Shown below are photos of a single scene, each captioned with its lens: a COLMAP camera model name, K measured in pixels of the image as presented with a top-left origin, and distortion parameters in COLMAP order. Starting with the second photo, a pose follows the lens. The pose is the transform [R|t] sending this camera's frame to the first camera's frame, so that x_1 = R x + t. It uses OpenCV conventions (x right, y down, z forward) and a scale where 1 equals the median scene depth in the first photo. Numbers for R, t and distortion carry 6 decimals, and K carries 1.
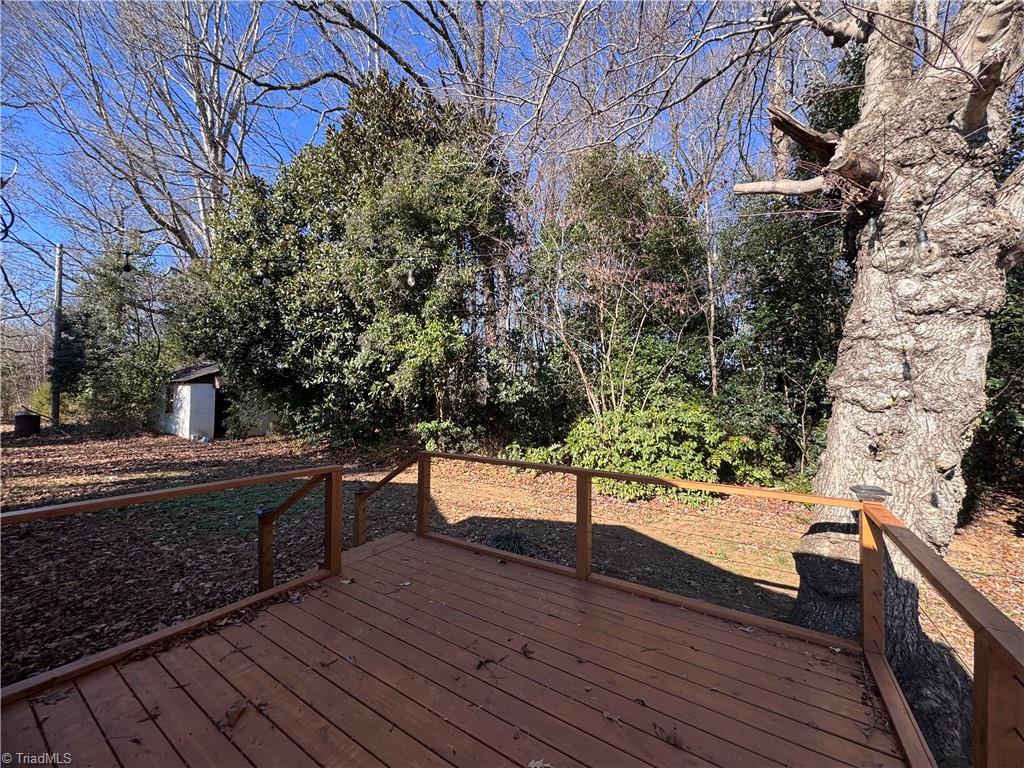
lens RADIAL K [[412.9, 0, 512.6], [0, 412.9, 382.8], [0, 0, 1]] dist [-0.001224, 0.000377]
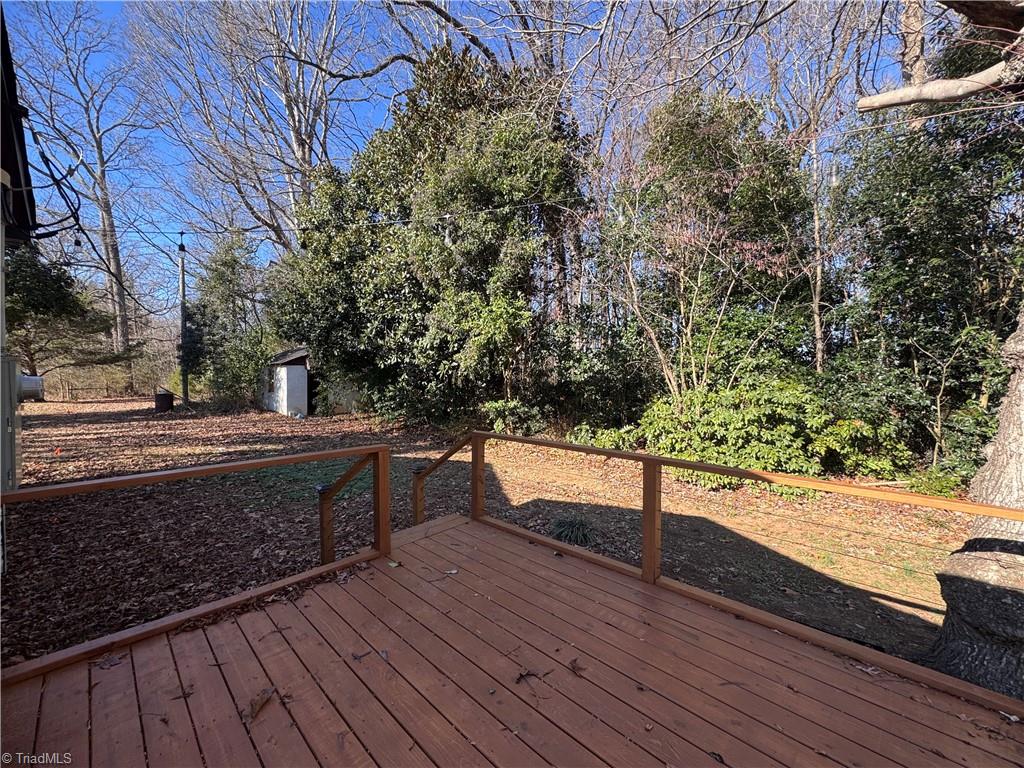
lens RADIAL K [[412.9, 0, 510.8], [0, 412.9, 384.0], [0, 0, 1]] dist [-0.001224, 0.000377]
pose [[0.983392, -0.002006, -0.181485, 0.014022], [0.011216, 0.998699, 0.049735, 0.004965], [0.181149, -0.050944, 0.982135, 0.040223]]
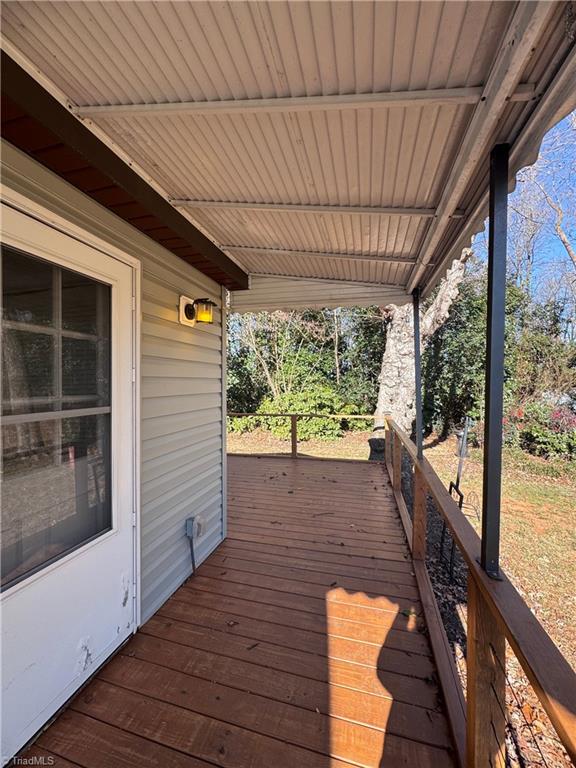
lens RADIAL K [[323.9, 0, 286.3], [0, 323.9, 383.9], [0, 0, 1]] dist [-0.005694, 0.000791]
pose [[0.953343, -0.018506, 0.301322, -0.174000], [0.010749, 0.999567, 0.027380, -0.009127], [-0.301698, -0.022864, 0.953129, -0.319599]]
